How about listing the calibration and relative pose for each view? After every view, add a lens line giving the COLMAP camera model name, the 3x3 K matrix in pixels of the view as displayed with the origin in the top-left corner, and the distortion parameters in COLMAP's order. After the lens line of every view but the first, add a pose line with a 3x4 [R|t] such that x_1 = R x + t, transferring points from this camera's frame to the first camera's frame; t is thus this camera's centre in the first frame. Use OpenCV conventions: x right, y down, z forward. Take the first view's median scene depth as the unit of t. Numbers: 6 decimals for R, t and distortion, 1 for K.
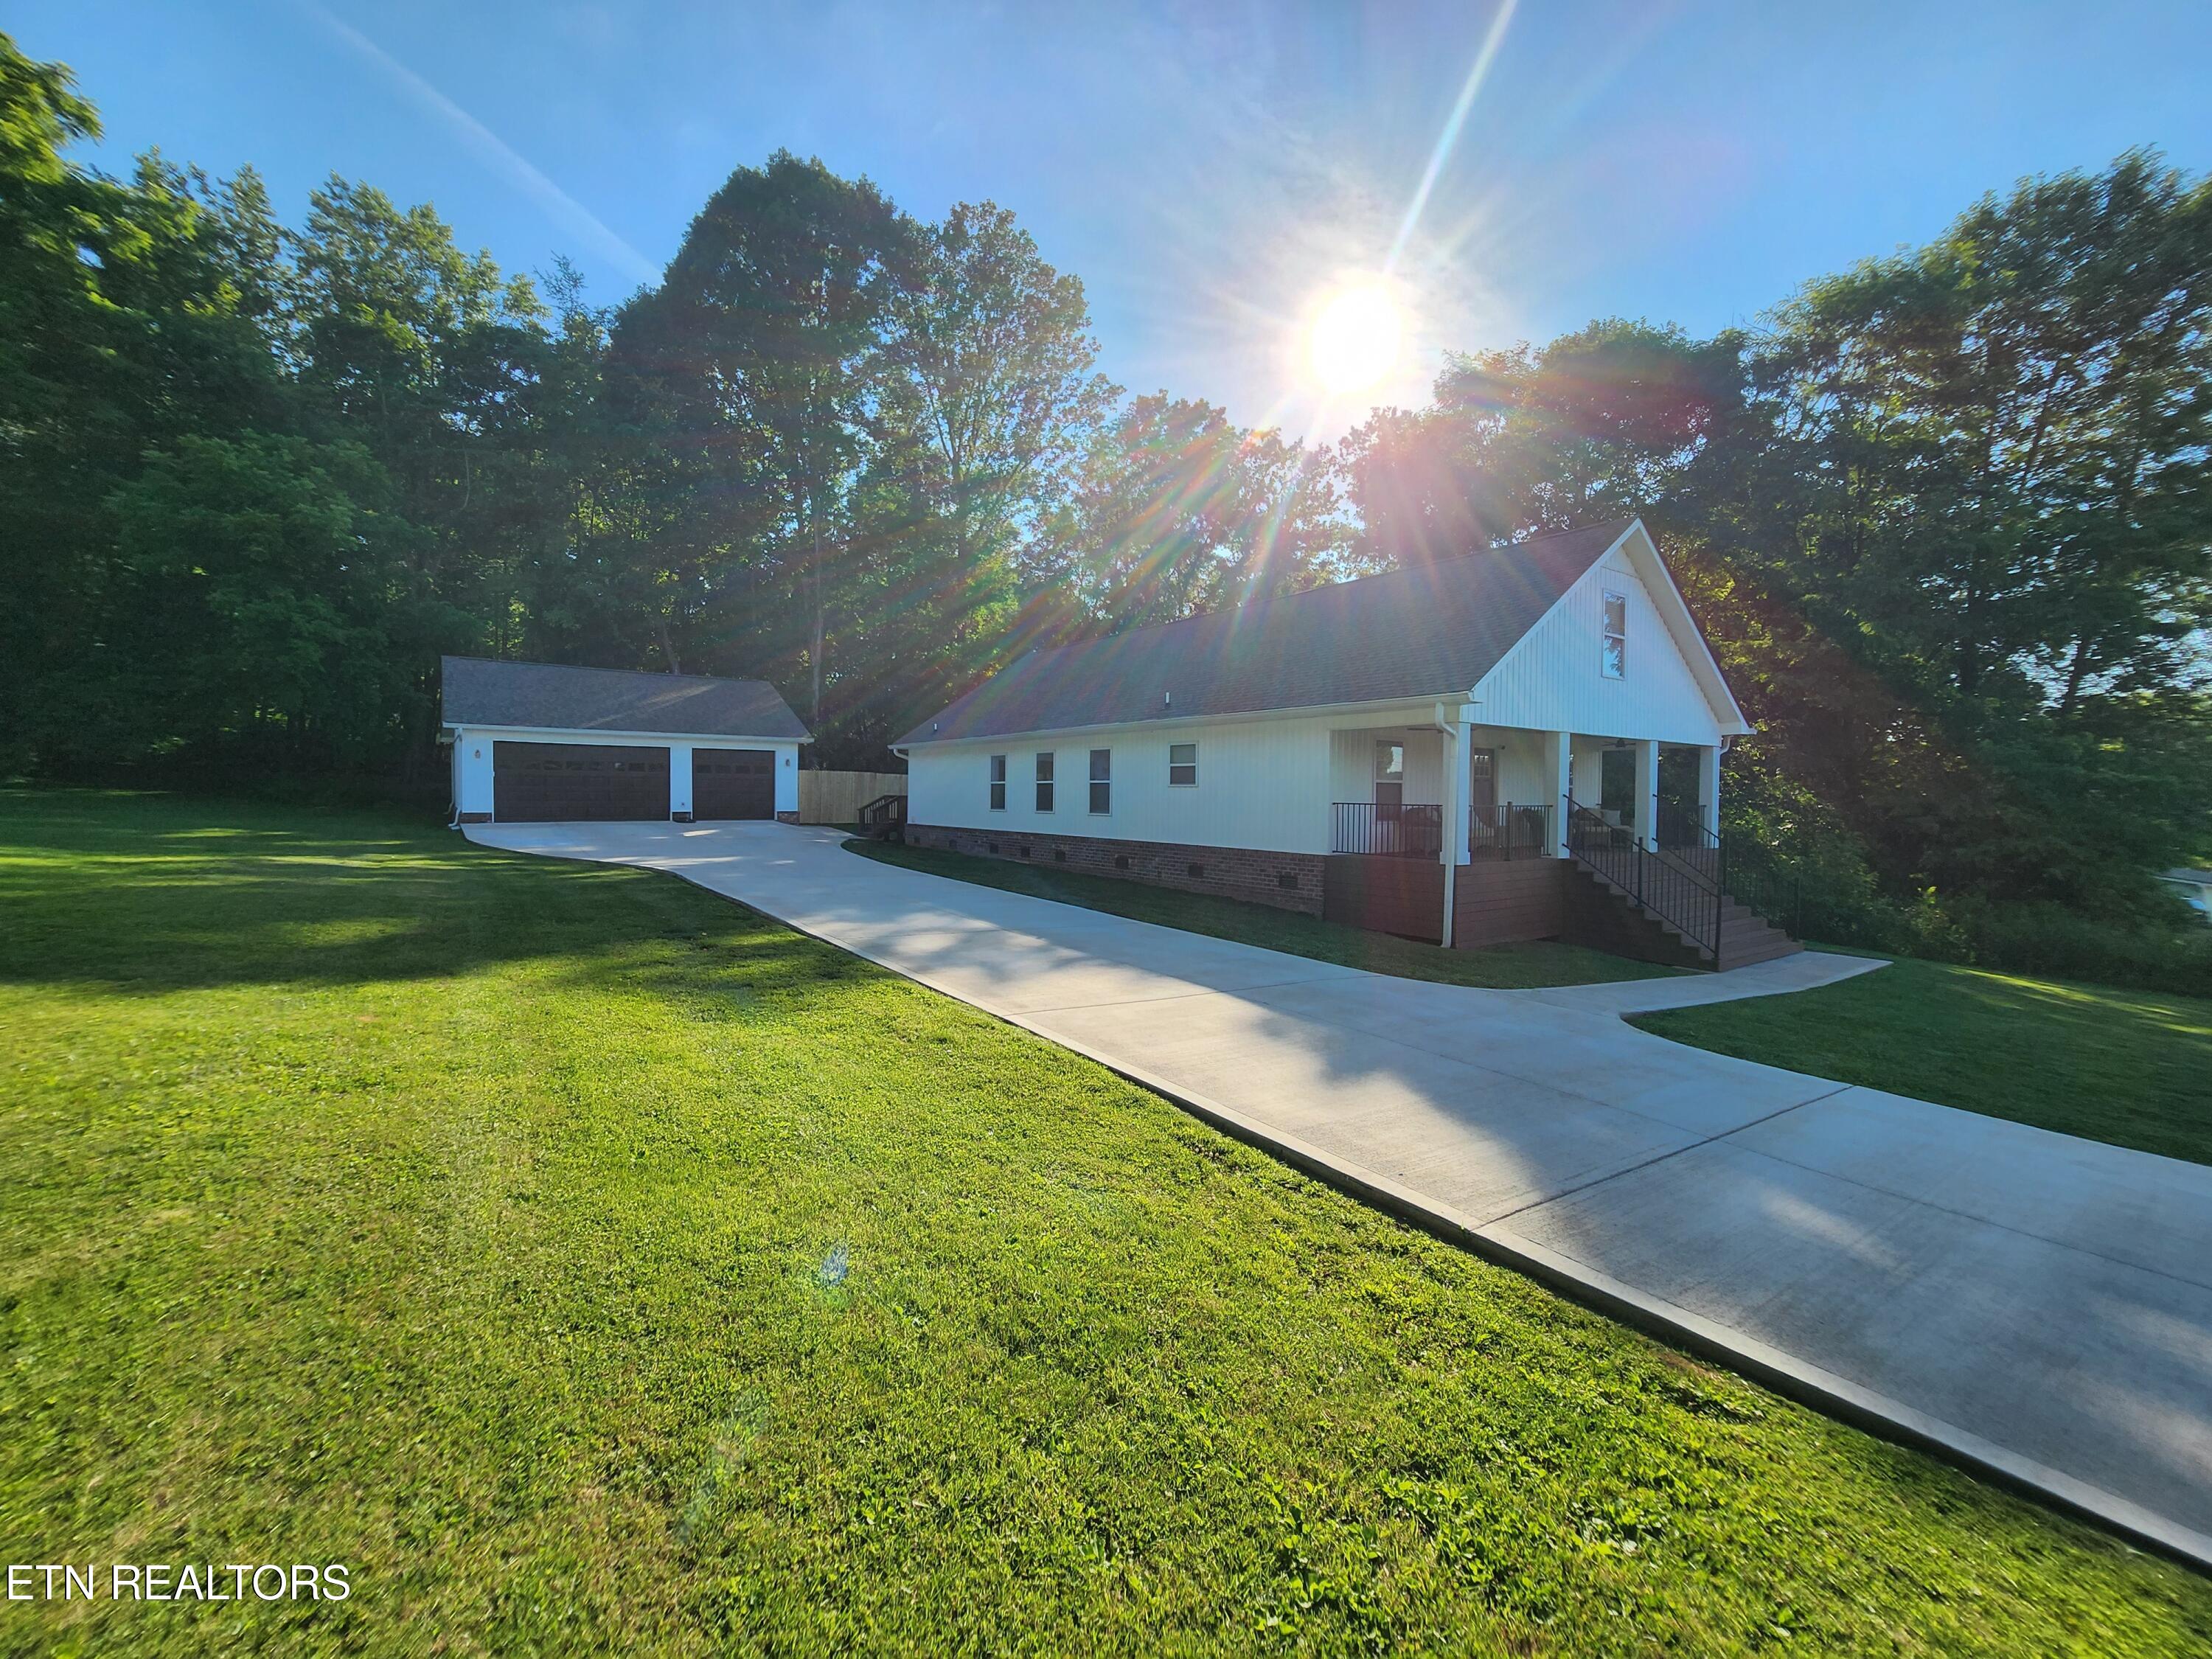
lens RADIAL K [[921.3, 0, 1104.6], [0, 921.3, 825.9], [0, 0, 1]] dist [-0.000866, 0.000077]
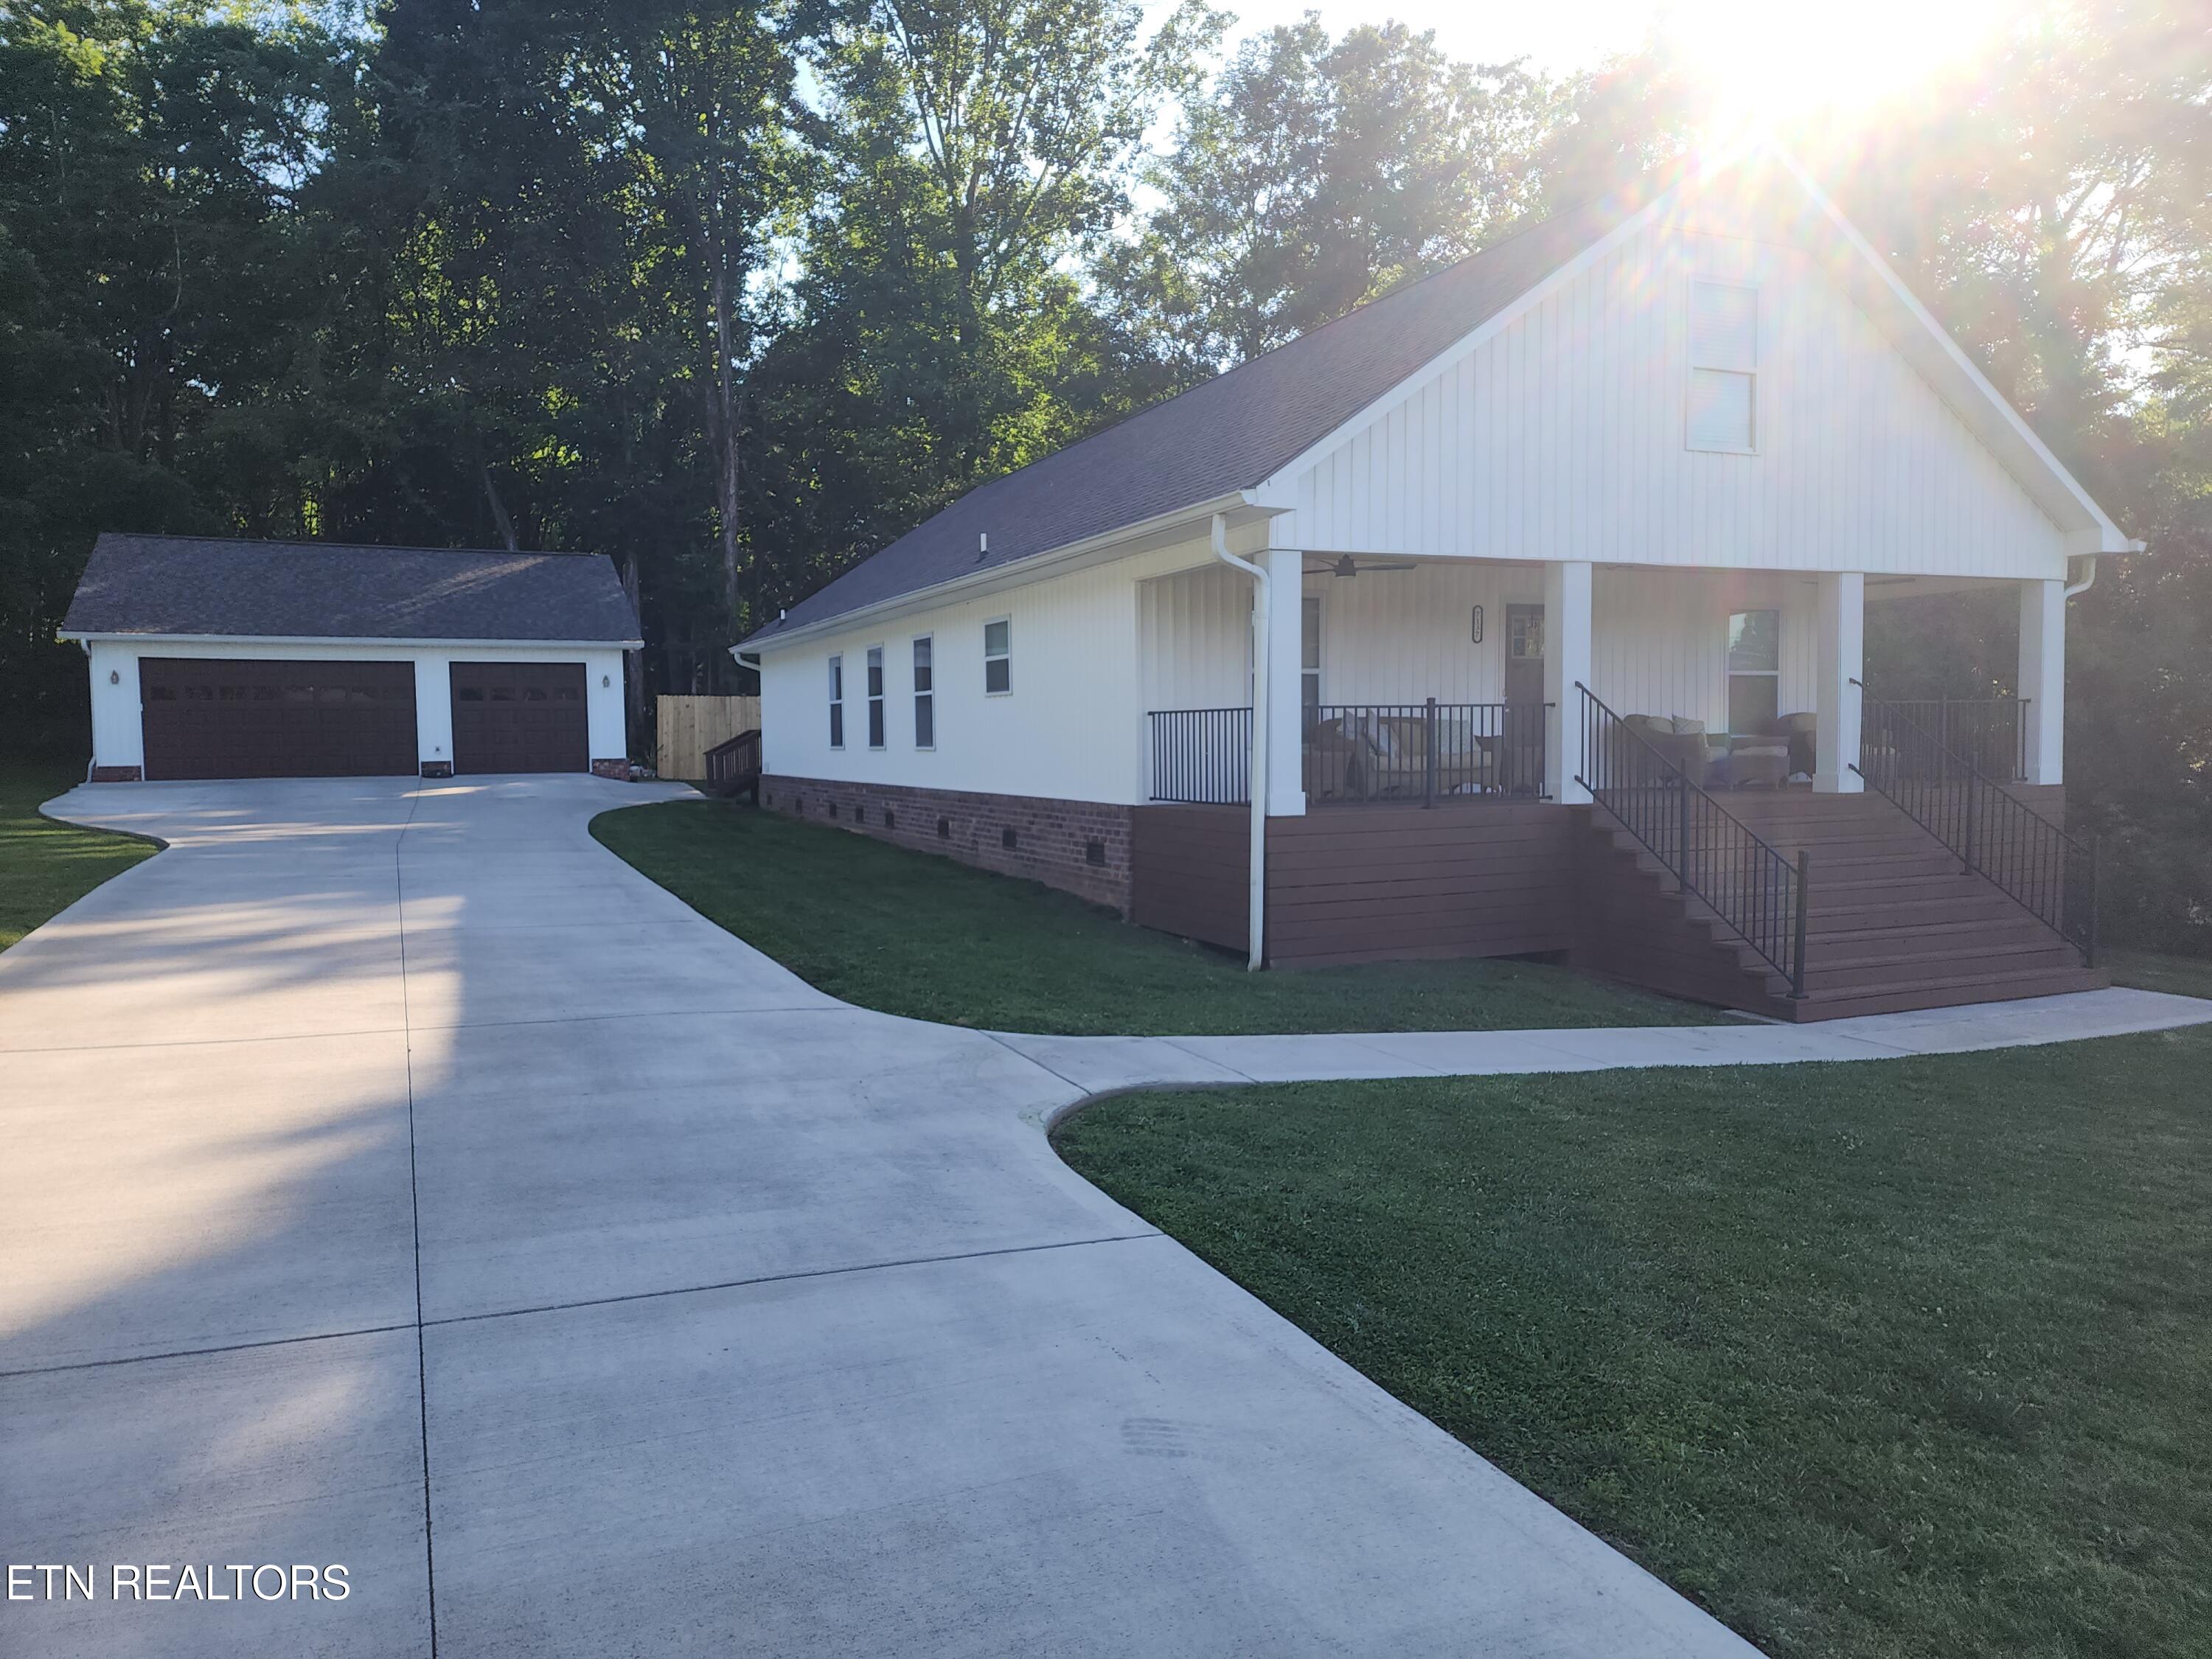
lens RADIAL K [[1494.9, 0, 1103.1], [0, 1494.9, 844.6], [0, 0, 1]] dist [0.040717, -0.015026]
pose [[0.978095, -0.008100, -0.208001, 0.261619], [0.016378, 0.999139, 0.038107, 0.013112], [0.207513, -0.040678, 0.977386, 0.065617]]
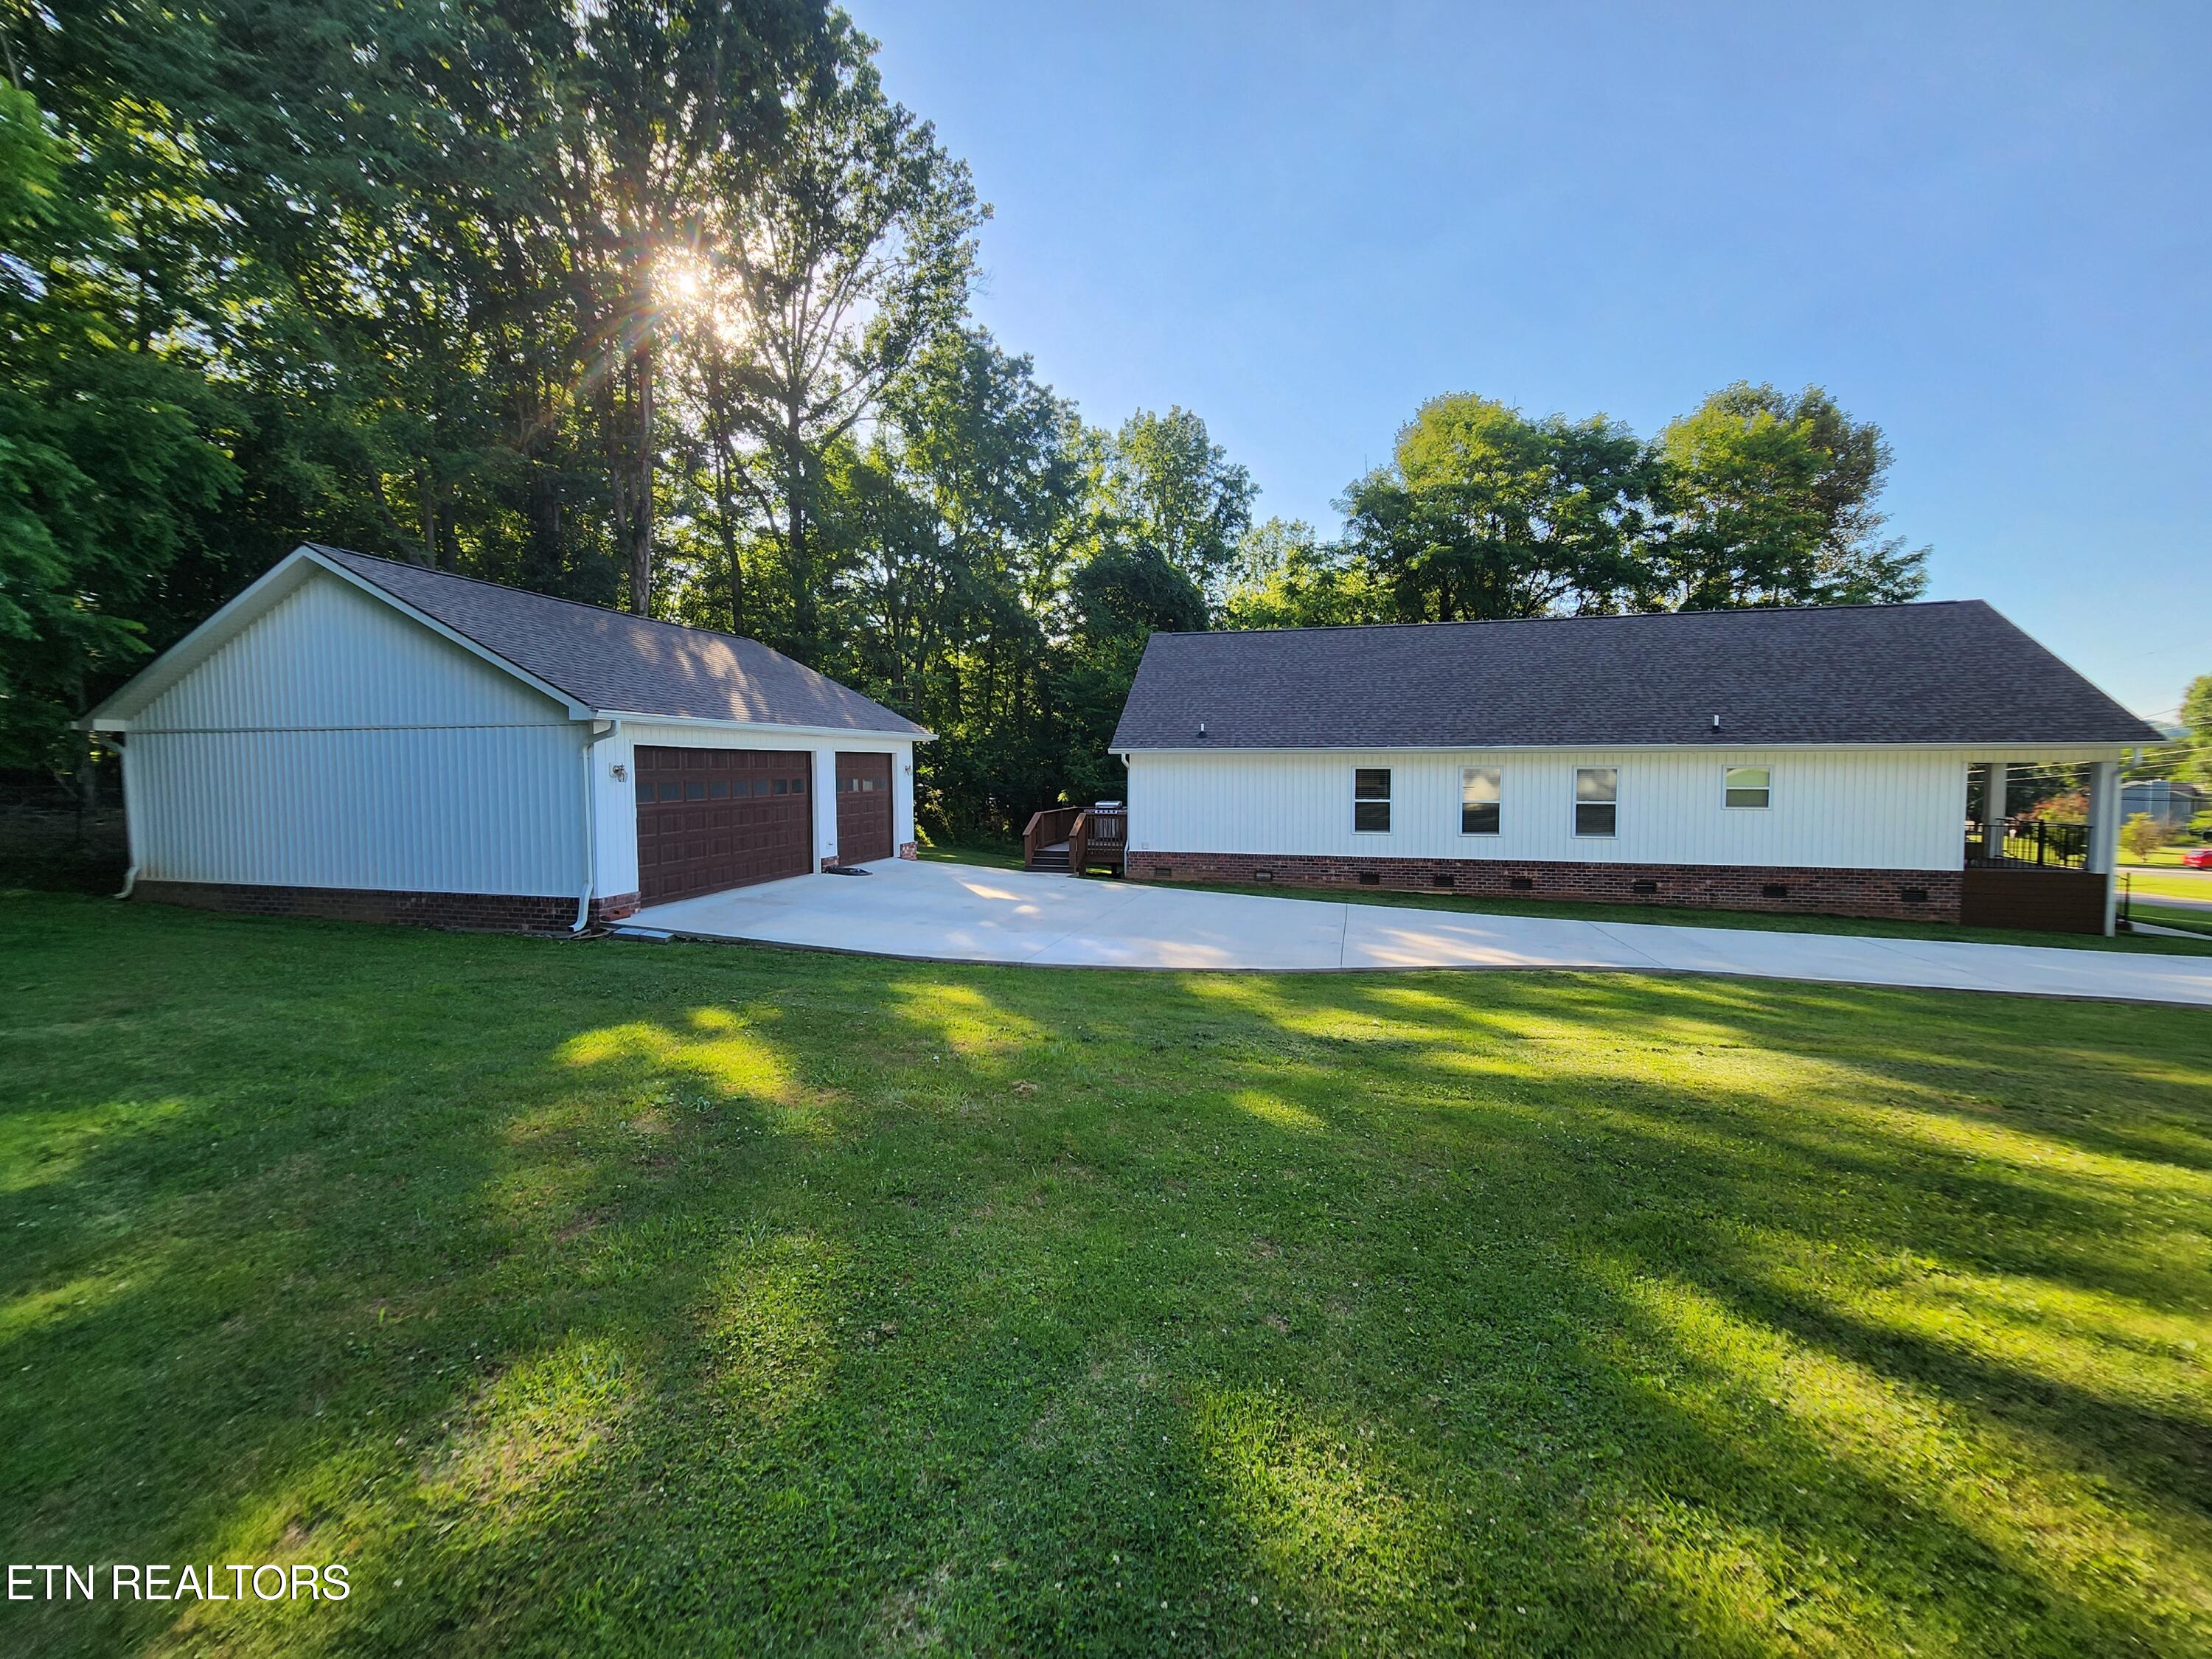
lens RADIAL K [[921.3, 0, 1107.5], [0, 921.3, 828.7], [0, 0, 1]] dist [-0.000866, 0.000077]
pose [[0.767707, -0.053050, 0.638602, -0.830253], [0.027785, 0.998386, 0.049536, -0.069058], [-0.640199, -0.020285, 0.767941, 0.484770]]
